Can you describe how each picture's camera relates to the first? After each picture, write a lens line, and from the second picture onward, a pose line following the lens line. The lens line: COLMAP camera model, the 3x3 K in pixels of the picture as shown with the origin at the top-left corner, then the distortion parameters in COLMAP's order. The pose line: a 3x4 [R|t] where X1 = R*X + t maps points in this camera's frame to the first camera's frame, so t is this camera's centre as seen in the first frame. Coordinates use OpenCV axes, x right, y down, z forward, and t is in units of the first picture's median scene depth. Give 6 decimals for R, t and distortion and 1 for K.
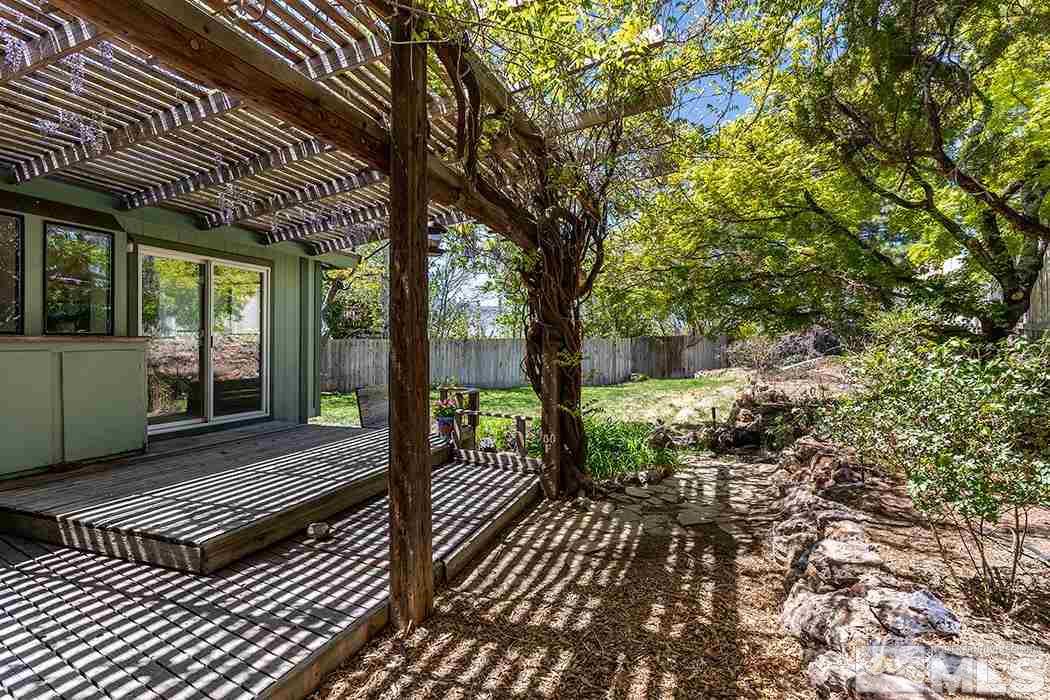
lens RADIAL K [[538.2, 0, 524.6], [0, 538.2, 347.9], [0, 0, 1]] dist [-0.006311, 0.000759]
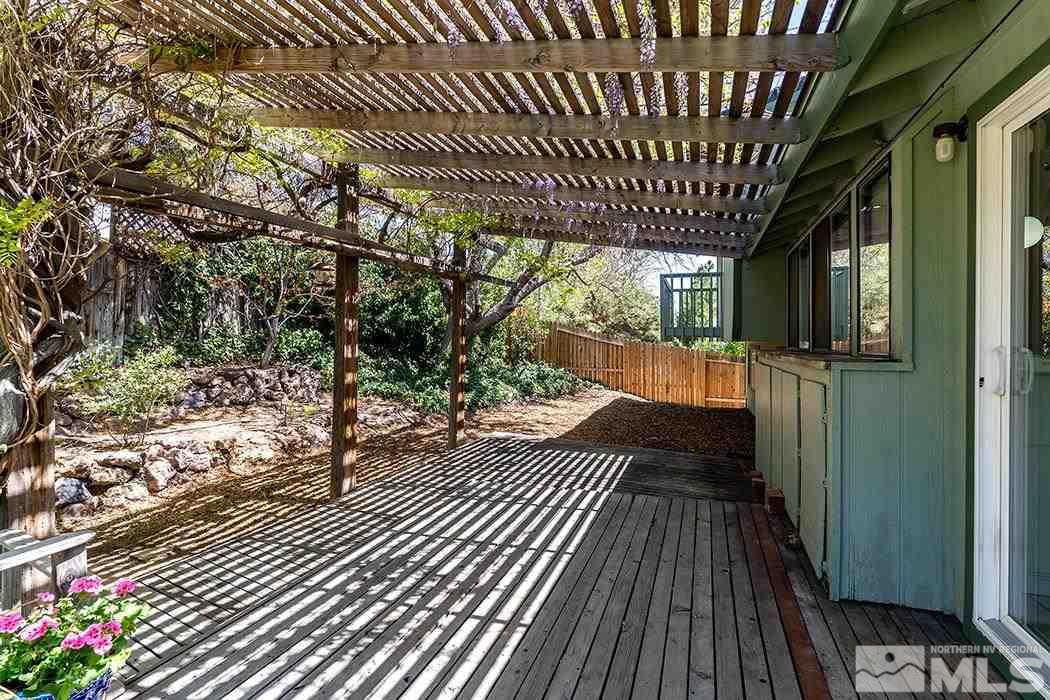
lens RADIAL K [[538.2, 0, 525.5], [0, 538.2, 346.3], [0, 0, 1]] dist [-0.006311, 0.000759]
pose [[-0.999829, -0.016445, -0.008505, -0.575606], [-0.016610, 0.999667, 0.019746, -0.051985], [0.008177, 0.019884, -0.999769, 2.009667]]
